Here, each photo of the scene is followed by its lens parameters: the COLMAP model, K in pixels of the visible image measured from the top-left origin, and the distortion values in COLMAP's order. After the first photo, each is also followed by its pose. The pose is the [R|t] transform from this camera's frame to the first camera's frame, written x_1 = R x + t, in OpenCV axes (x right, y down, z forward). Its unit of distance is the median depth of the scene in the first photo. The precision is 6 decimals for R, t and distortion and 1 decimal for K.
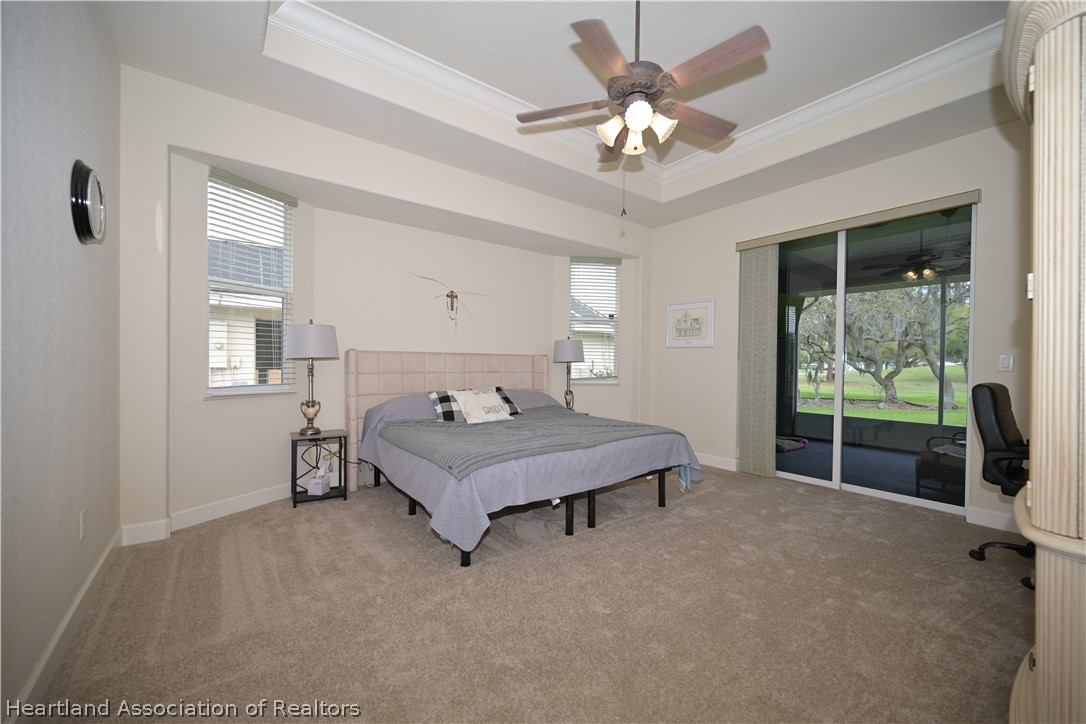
lens RADIAL K [[426.0, 0, 544.0], [0, 426.0, 369.6], [0, 0, 1]] dist [-0.001690, -0.000257]
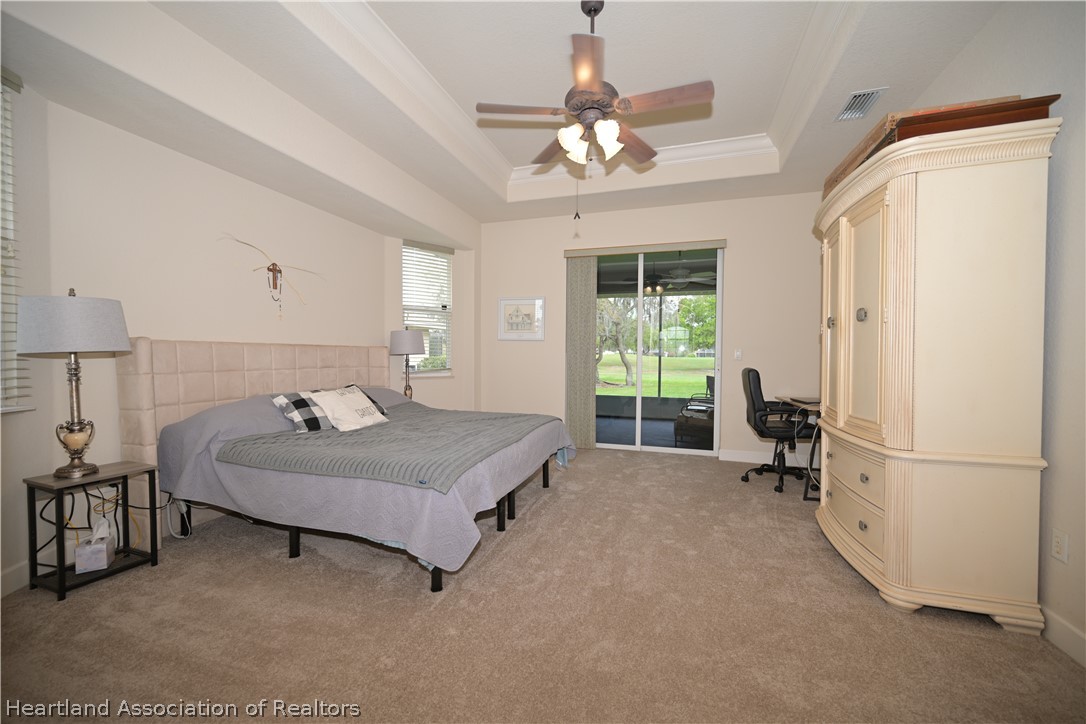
lens RADIAL K [[426.0, 0, 544.0], [0, 426.0, 369.6], [0, 0, 1]] dist [-0.001690, -0.000257]
pose [[0.820094, -0.025727, 0.571650, -0.321545], [0.011841, 0.999538, 0.027998, -0.010089], [-0.572106, -0.016193, 0.820019, 0.105505]]
